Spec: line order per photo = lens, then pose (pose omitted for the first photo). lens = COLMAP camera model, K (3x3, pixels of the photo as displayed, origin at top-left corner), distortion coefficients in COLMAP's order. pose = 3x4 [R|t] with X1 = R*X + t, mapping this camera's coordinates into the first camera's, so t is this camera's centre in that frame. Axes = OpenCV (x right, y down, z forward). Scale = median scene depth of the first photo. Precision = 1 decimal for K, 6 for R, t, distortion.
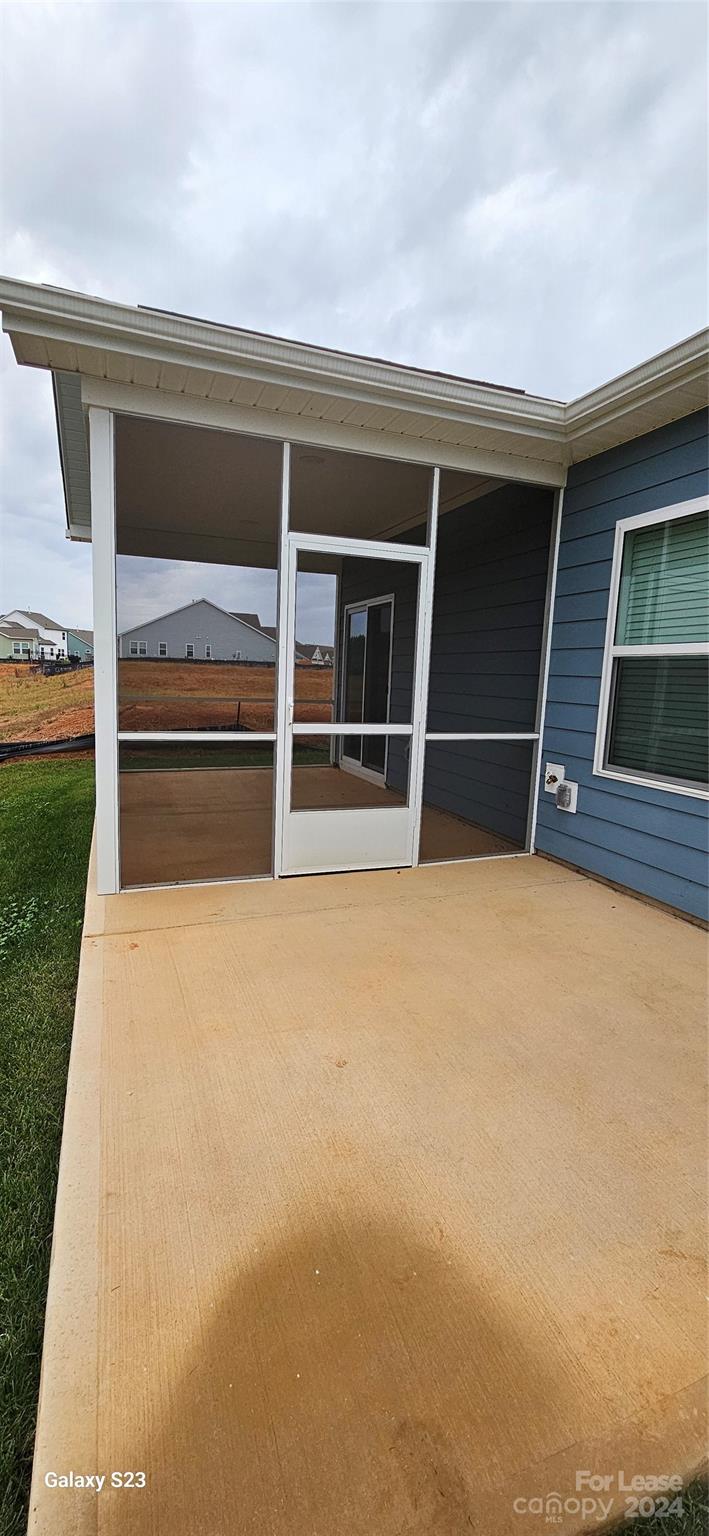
lens RADIAL K [[629.2, 0, 350.4], [0, 629.2, 769.3], [0, 0, 1]] dist [0.001548, 0.000860]
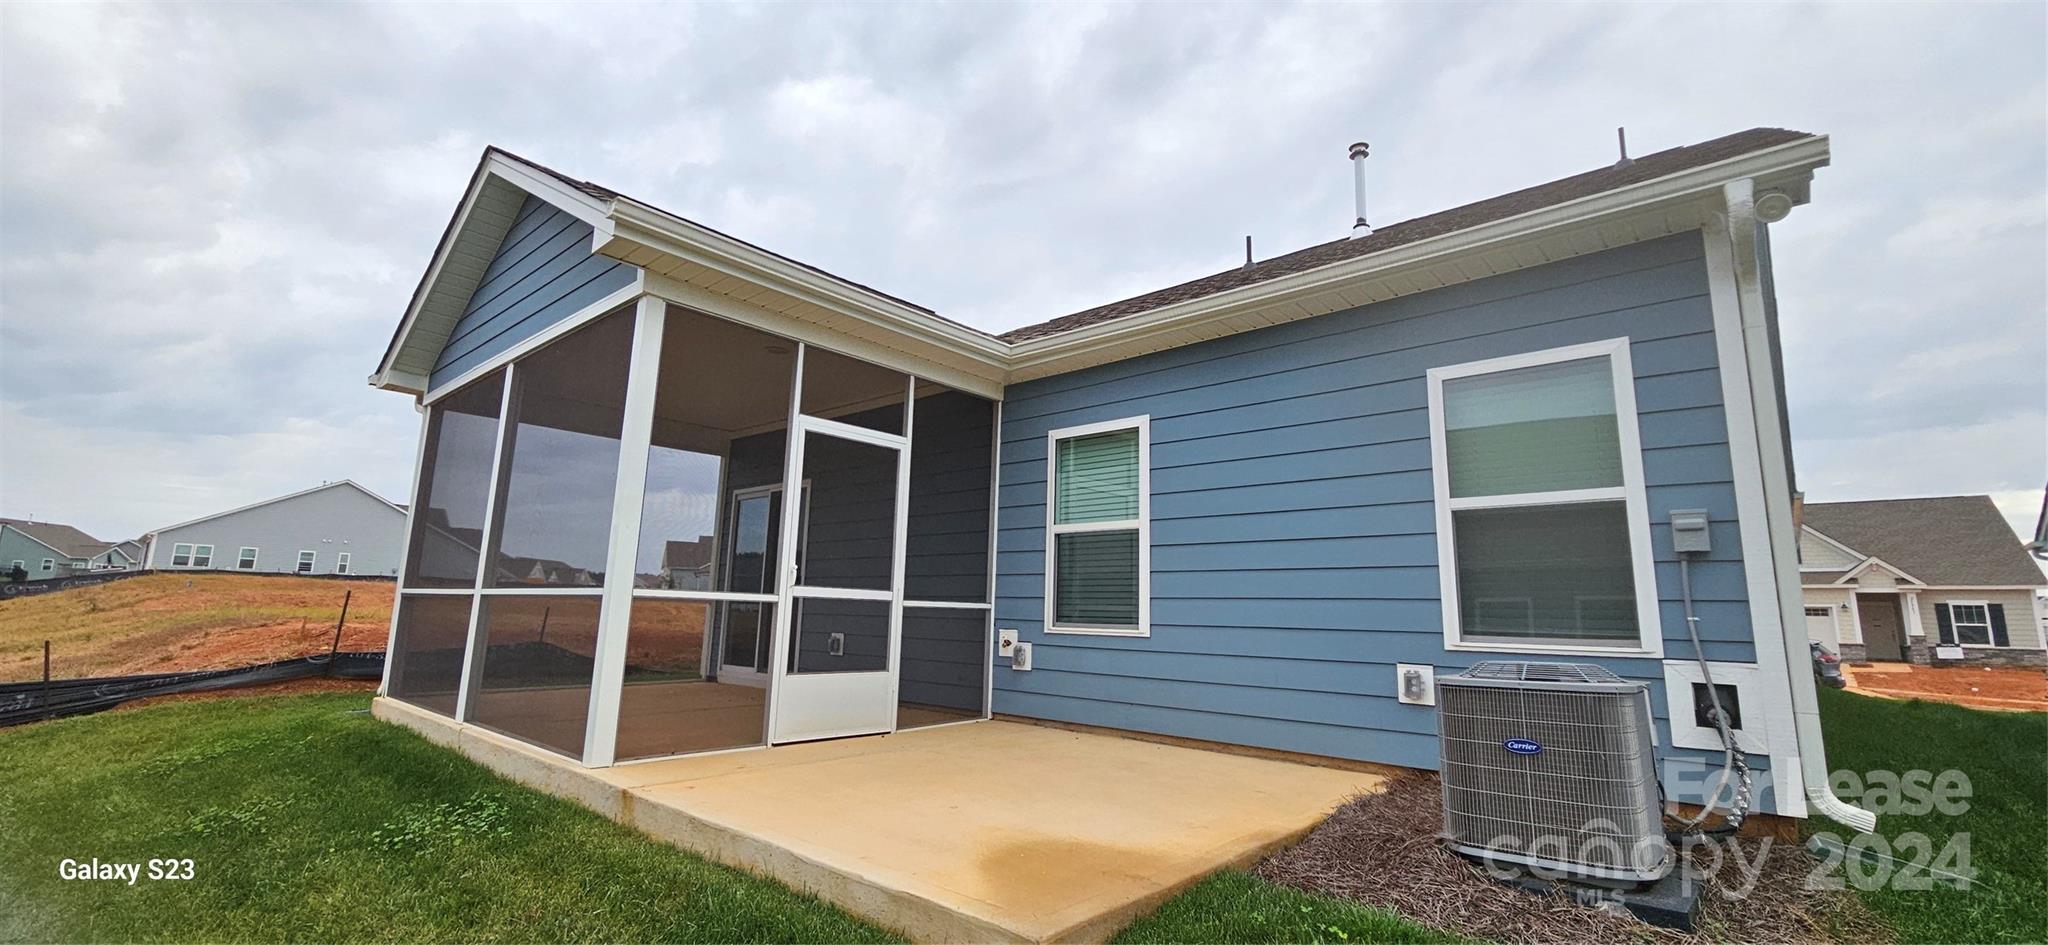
lens RADIAL K [[838.9, 0, 1025.7], [0, 838.9, 466.4], [0, 0, 1]] dist [0.001548, 0.000860]
pose [[0.883339, 0.070054, 0.463471, -0.368990], [0.076042, 0.954254, -0.289167, 0.152820], [-0.462526, 0.290676, 0.837602, -0.360973]]
